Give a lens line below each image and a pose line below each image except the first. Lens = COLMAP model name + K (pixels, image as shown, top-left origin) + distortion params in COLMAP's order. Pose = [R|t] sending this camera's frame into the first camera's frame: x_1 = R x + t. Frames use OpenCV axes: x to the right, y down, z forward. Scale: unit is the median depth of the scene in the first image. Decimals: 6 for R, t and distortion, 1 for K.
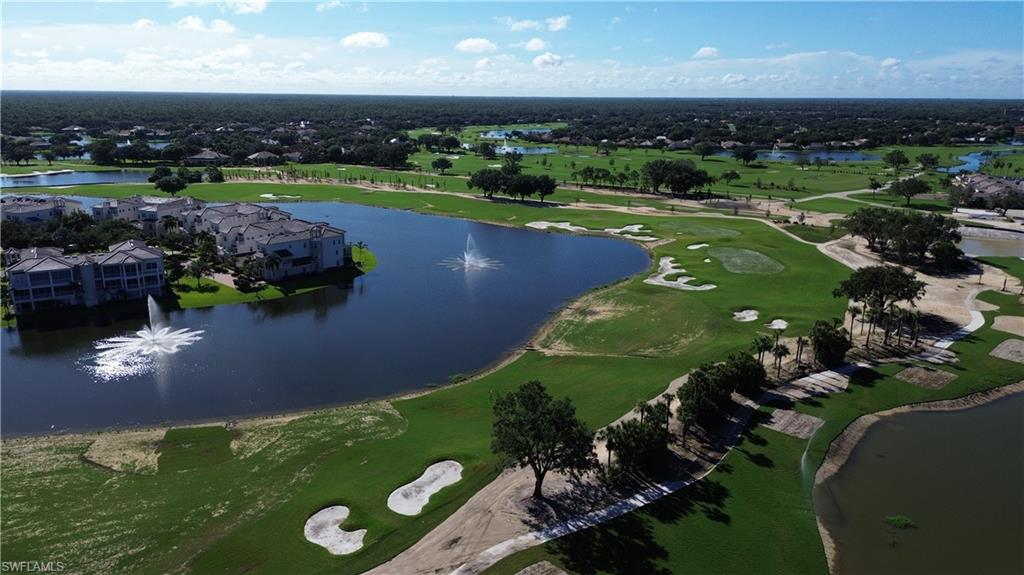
lens RADIAL K [[723.0, 0, 512.0], [0, 723.0, 287.5], [0, 0, 1]] dist [0.087442, -0.095519]
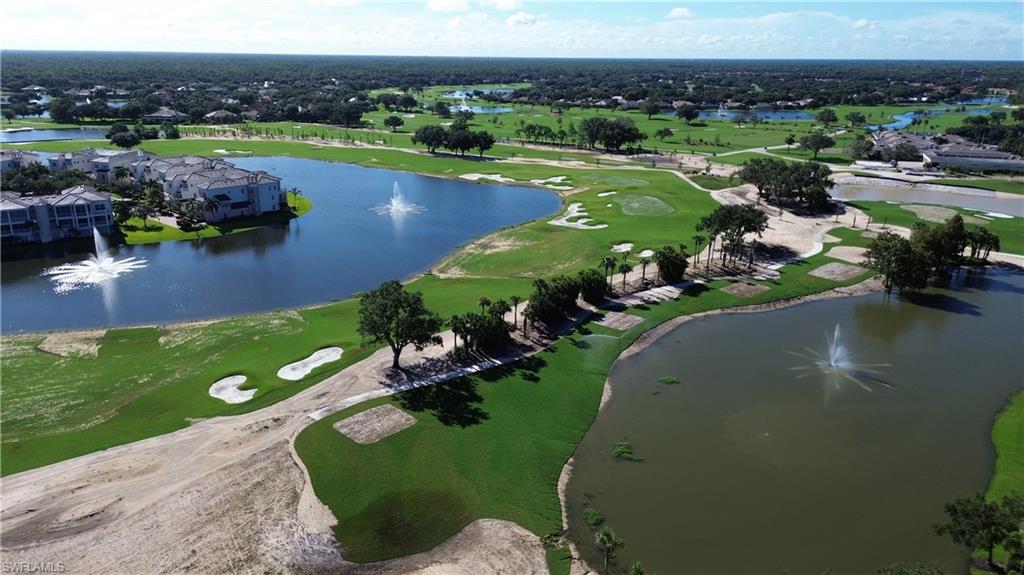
lens RADIAL K [[723.0, 0, 512.0], [0, 723.0, 287.5], [0, 0, 1]] dist [0.087442, -0.095519]
pose [[0.999528, -0.007610, 0.029763, 0.081422], [0.006130, 0.998754, 0.049524, 0.032676], [-0.030103, -0.049318, 0.998329, -0.115689]]
